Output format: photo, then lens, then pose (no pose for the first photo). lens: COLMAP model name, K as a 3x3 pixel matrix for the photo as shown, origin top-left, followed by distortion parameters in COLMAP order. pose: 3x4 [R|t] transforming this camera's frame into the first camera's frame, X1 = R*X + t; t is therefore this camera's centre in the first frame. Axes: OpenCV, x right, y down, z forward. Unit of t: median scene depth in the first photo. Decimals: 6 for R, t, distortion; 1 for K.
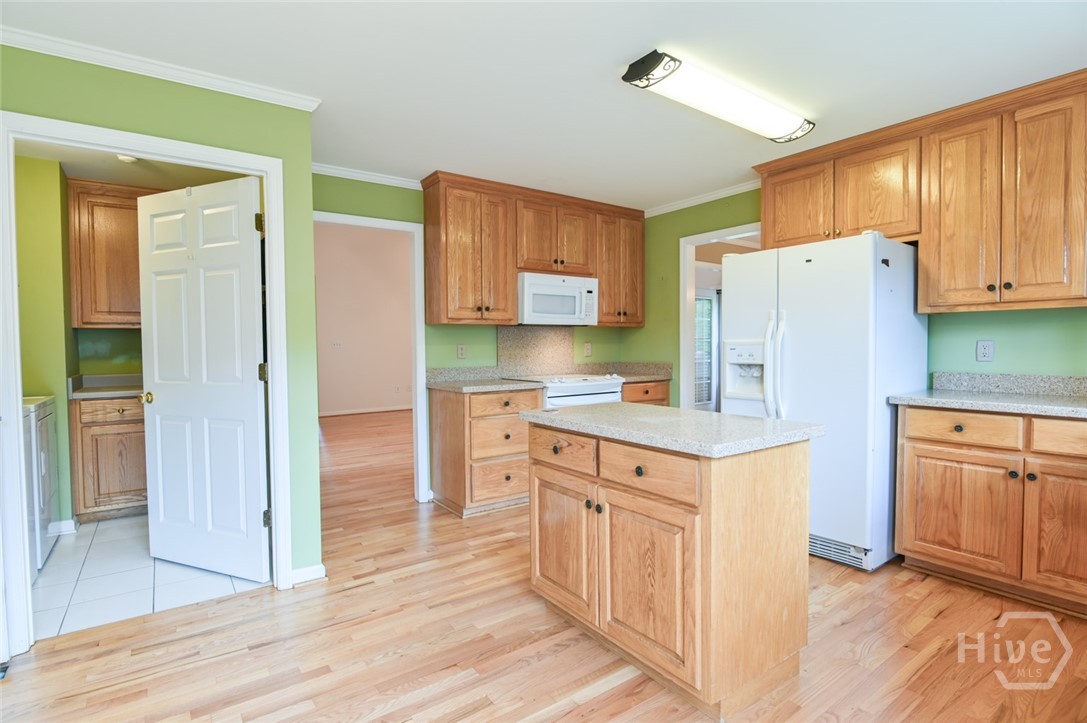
lens RADIAL K [[532.1, 0, 543.5], [0, 532.1, 361.5], [0, 0, 1]] dist [-0.019081, -0.000982]
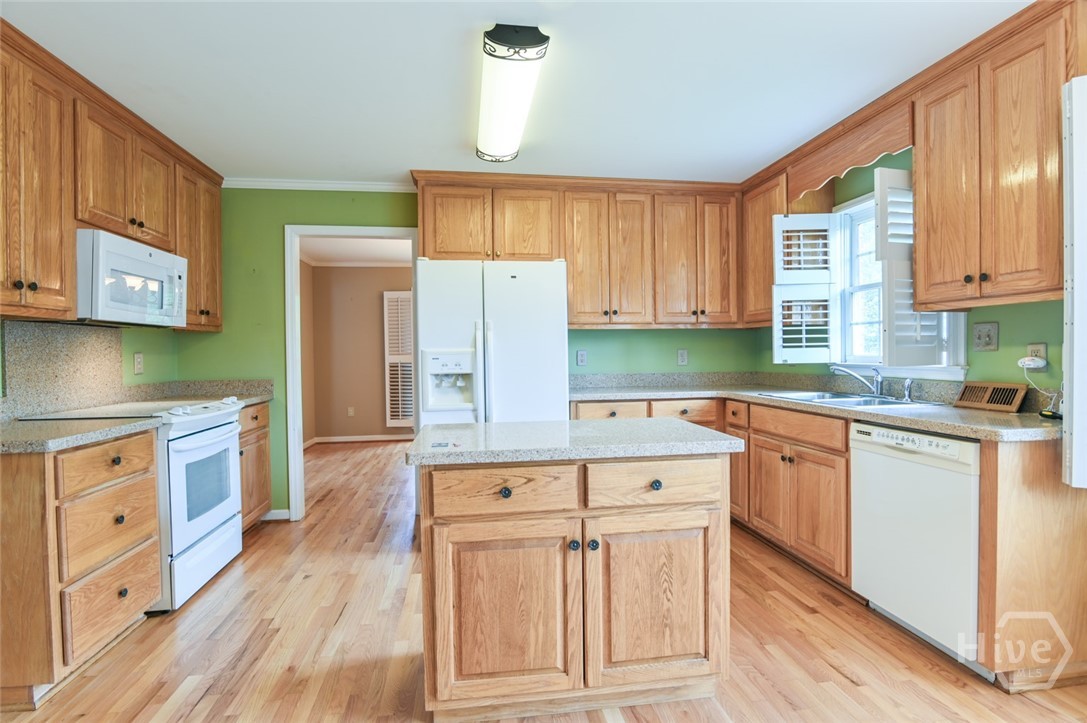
lens RADIAL K [[532.1, 0, 543.5], [0, 532.1, 361.5], [0, 0, 1]] dist [-0.019081, -0.000982]
pose [[0.461912, -0.012070, 0.886844, -0.468218], [0.034462, 0.999397, -0.004347, -0.009101], [-0.886256, 0.032570, 0.462049, 0.464228]]
